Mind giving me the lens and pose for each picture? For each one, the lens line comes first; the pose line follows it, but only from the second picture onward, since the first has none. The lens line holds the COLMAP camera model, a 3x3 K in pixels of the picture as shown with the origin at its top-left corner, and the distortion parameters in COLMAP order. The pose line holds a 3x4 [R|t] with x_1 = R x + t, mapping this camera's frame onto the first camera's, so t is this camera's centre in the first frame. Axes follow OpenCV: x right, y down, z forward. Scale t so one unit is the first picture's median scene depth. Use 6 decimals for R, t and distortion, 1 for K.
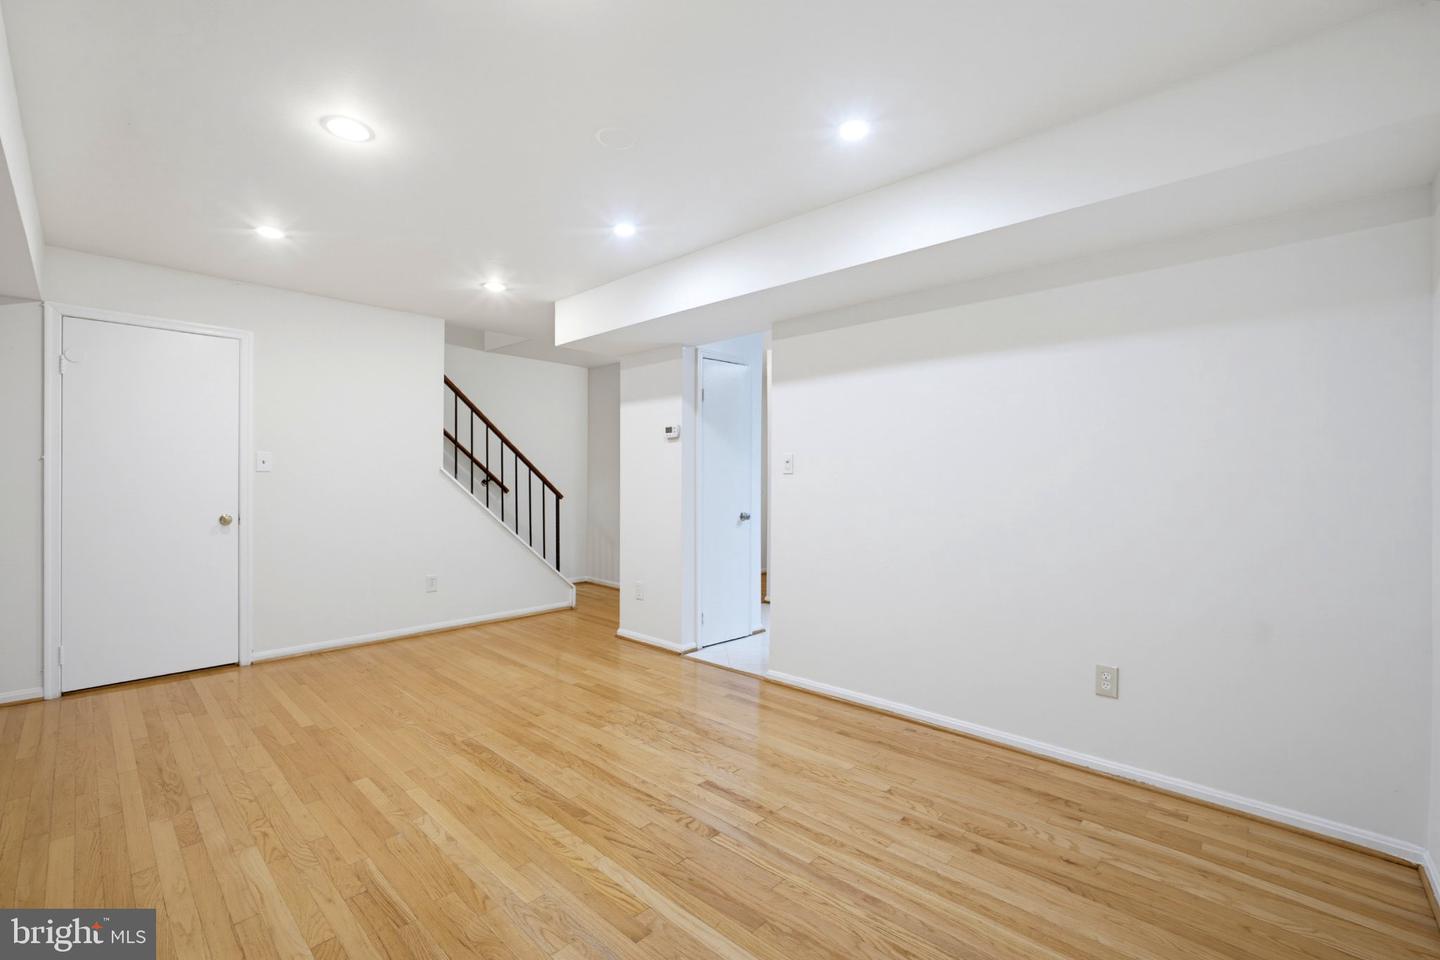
lens RADIAL K [[612.4, 0, 720.2], [0, 612.4, 487.2], [0, 0, 1]] dist [-0.002015, 0.000210]
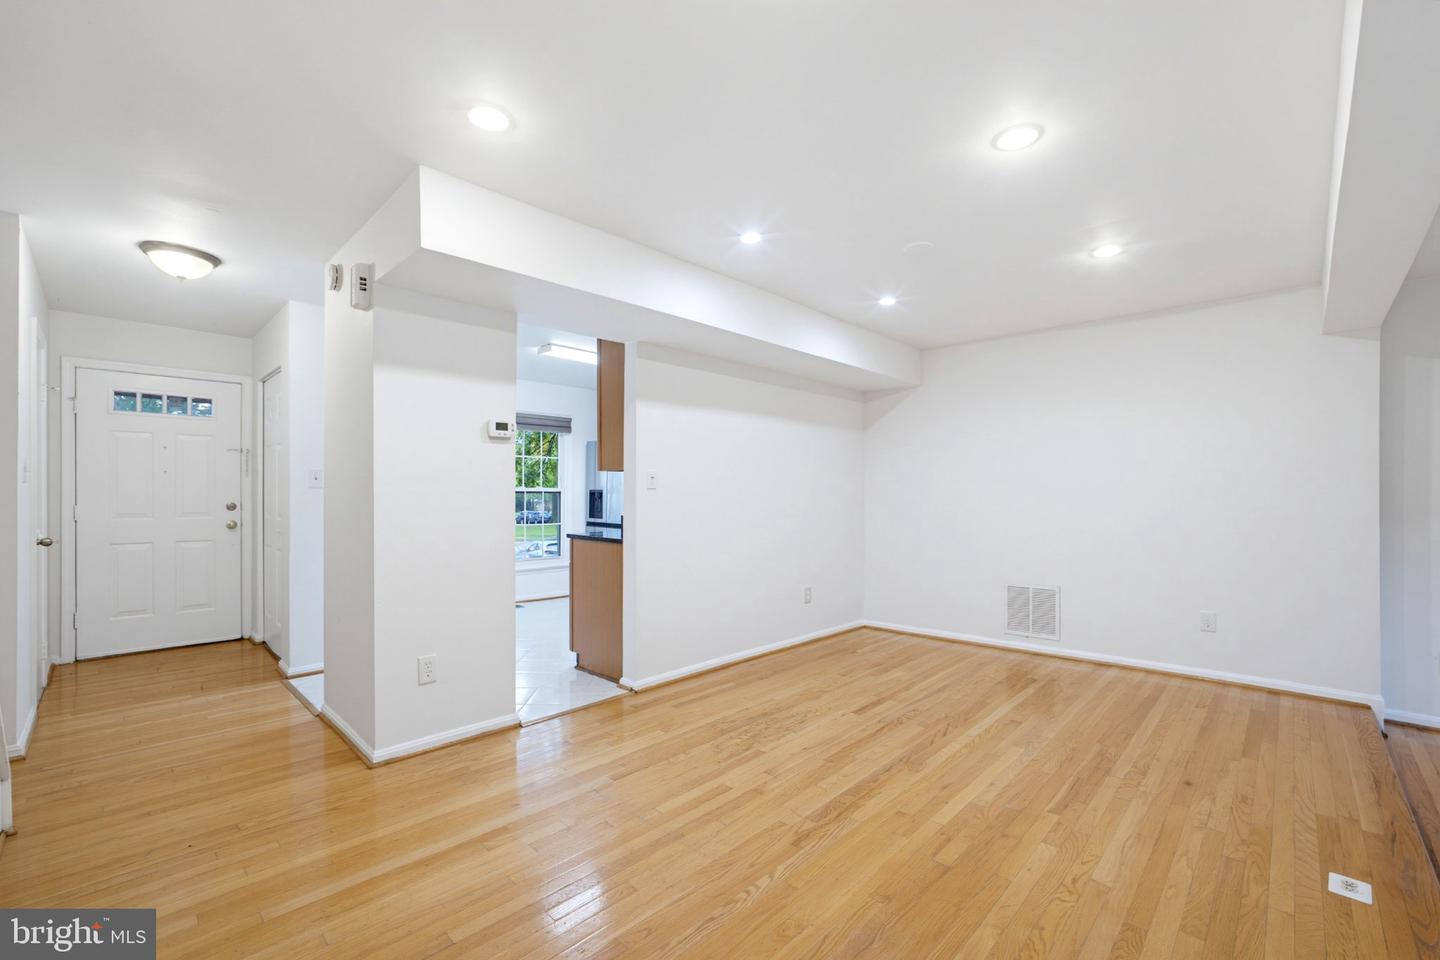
lens RADIAL K [[612.4, 0, 720.2], [0, 612.4, 487.2], [0, 0, 1]] dist [-0.002015, 0.000210]
pose [[-0.005162, 0.017517, 0.999833, -1.216251], [0.000267, 0.999847, -0.017516, -0.007699], [-0.999987, 0.000177, -0.005166, 1.117604]]
